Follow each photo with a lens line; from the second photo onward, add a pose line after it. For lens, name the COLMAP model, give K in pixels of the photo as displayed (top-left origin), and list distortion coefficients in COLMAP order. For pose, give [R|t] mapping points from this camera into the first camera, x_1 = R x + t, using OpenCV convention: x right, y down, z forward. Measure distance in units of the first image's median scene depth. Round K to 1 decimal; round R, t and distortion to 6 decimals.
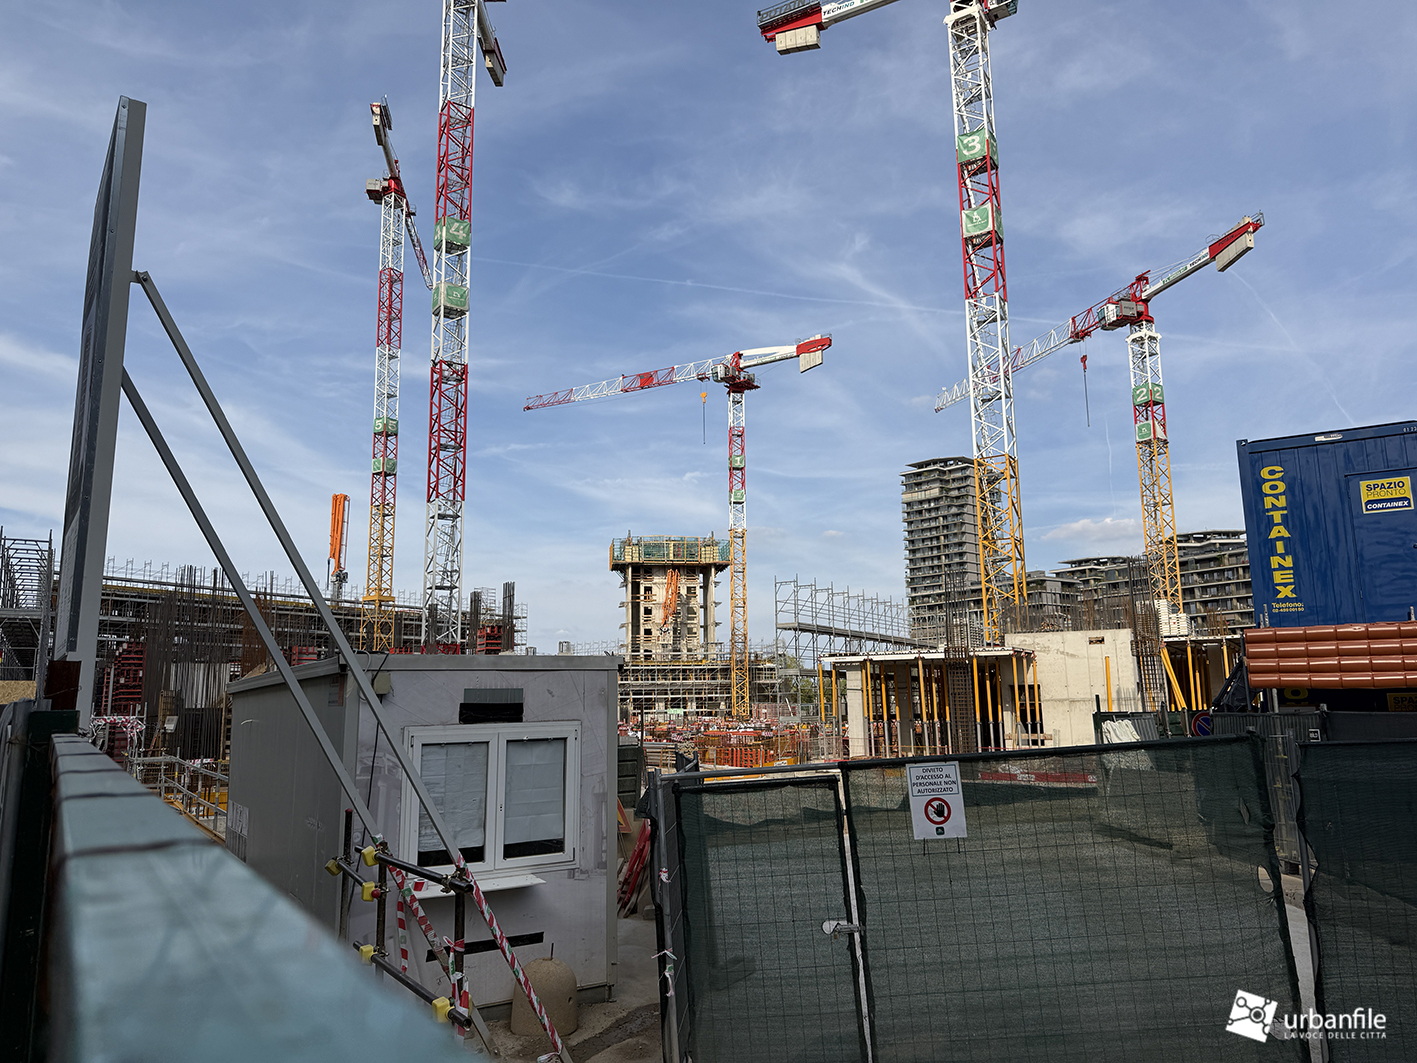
lens RADIAL K [[1009.1, 0, 721.6], [0, 1009.1, 526.2], [0, 0, 1]] dist [-0.008777, -0.021642]
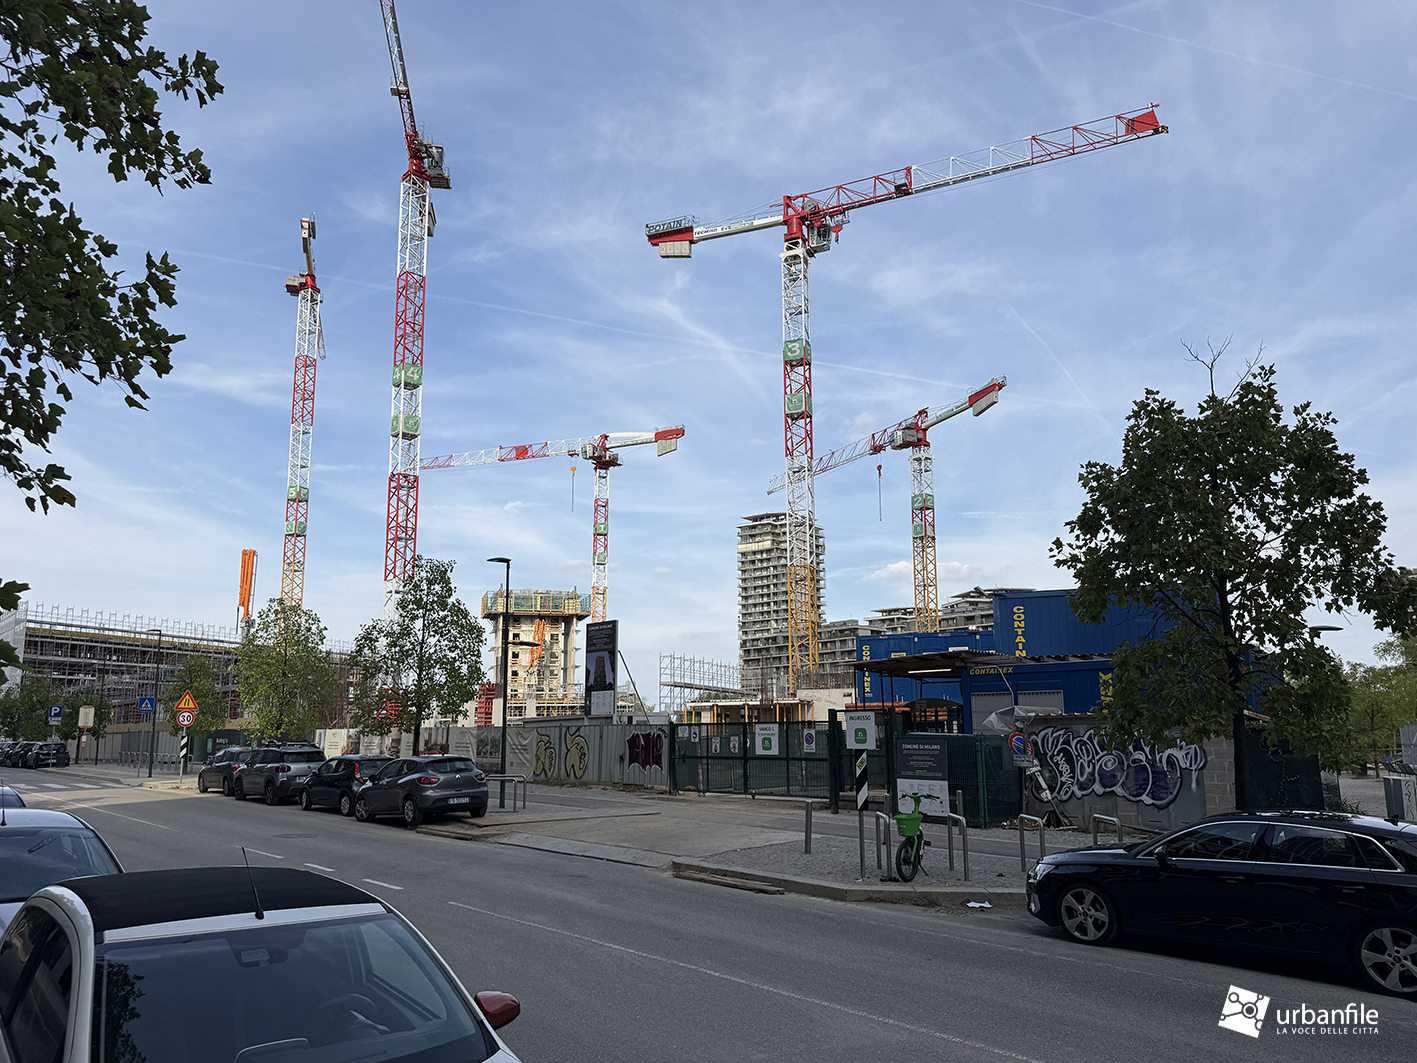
lens RADIAL K [[1009.1, 0, 764.5], [0, 1009.1, 538.8], [0, 0, 1]] dist [-0.008777, -0.021642]
pose [[0.978535, 0.036723, 0.202784, -0.043791], [-0.032372, 0.999170, -0.024731, -0.036387], [-0.203524, 0.017635, 0.978911, -0.230592]]
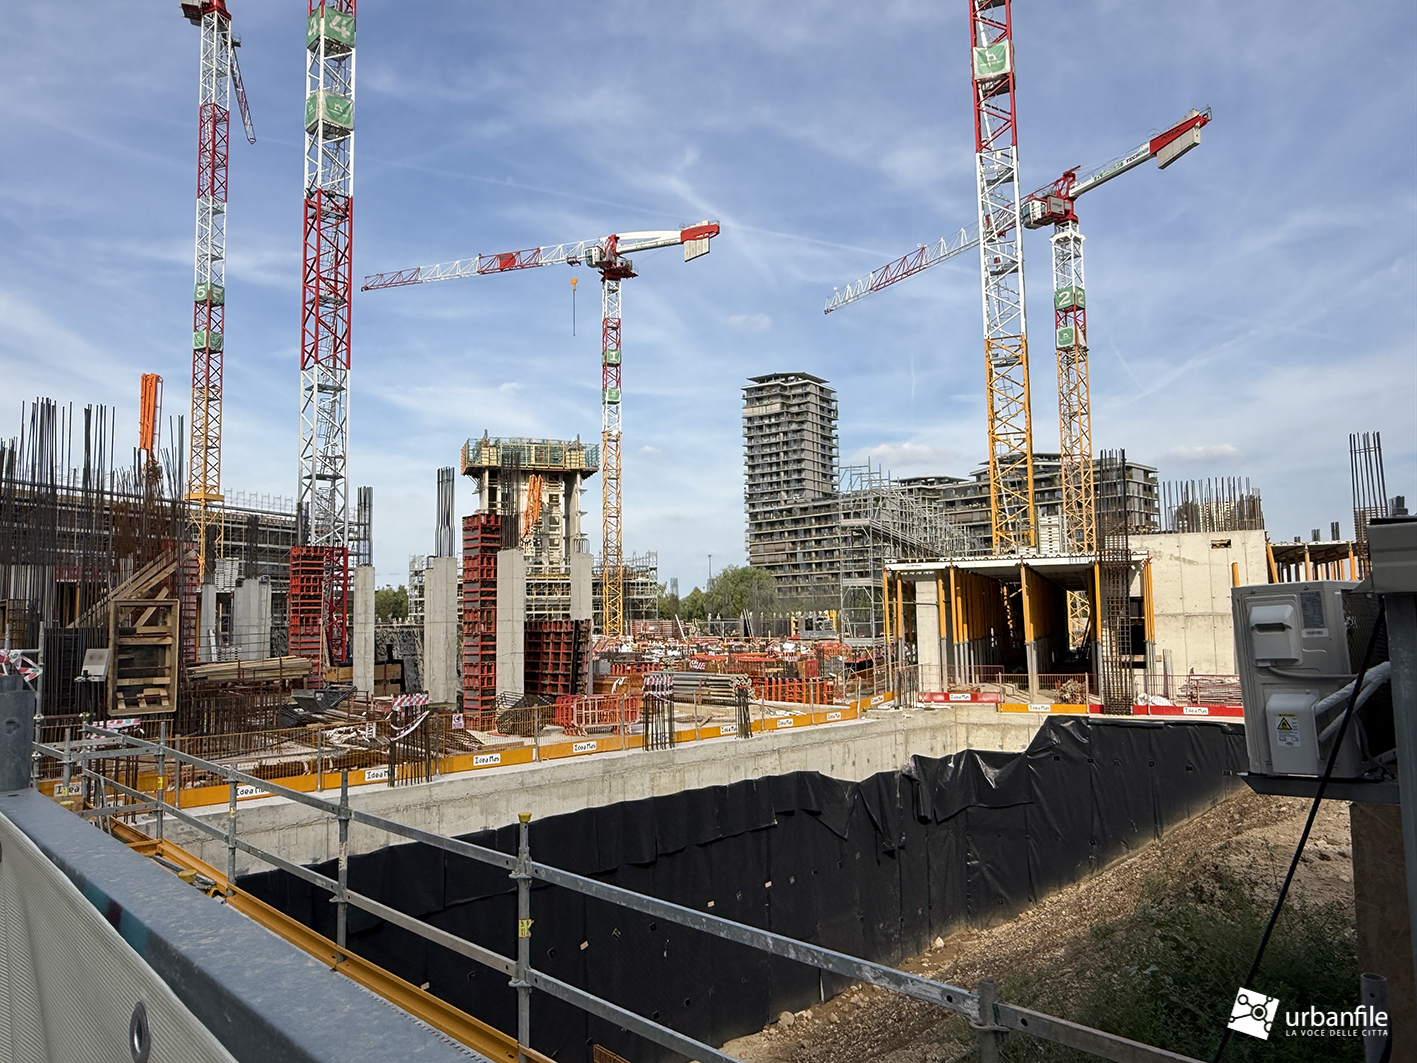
lens RADIAL K [[1009.1, 0, 710.6], [0, 1009.1, 511.4], [0, 0, 1]] dist [-0.008777, -0.021642]
pose [[0.984558, 0.016253, 0.174305, -0.065120], [-0.027954, 0.997501, 0.064887, 0.015707], [-0.172814, -0.068757, 0.982552, 0.093401]]
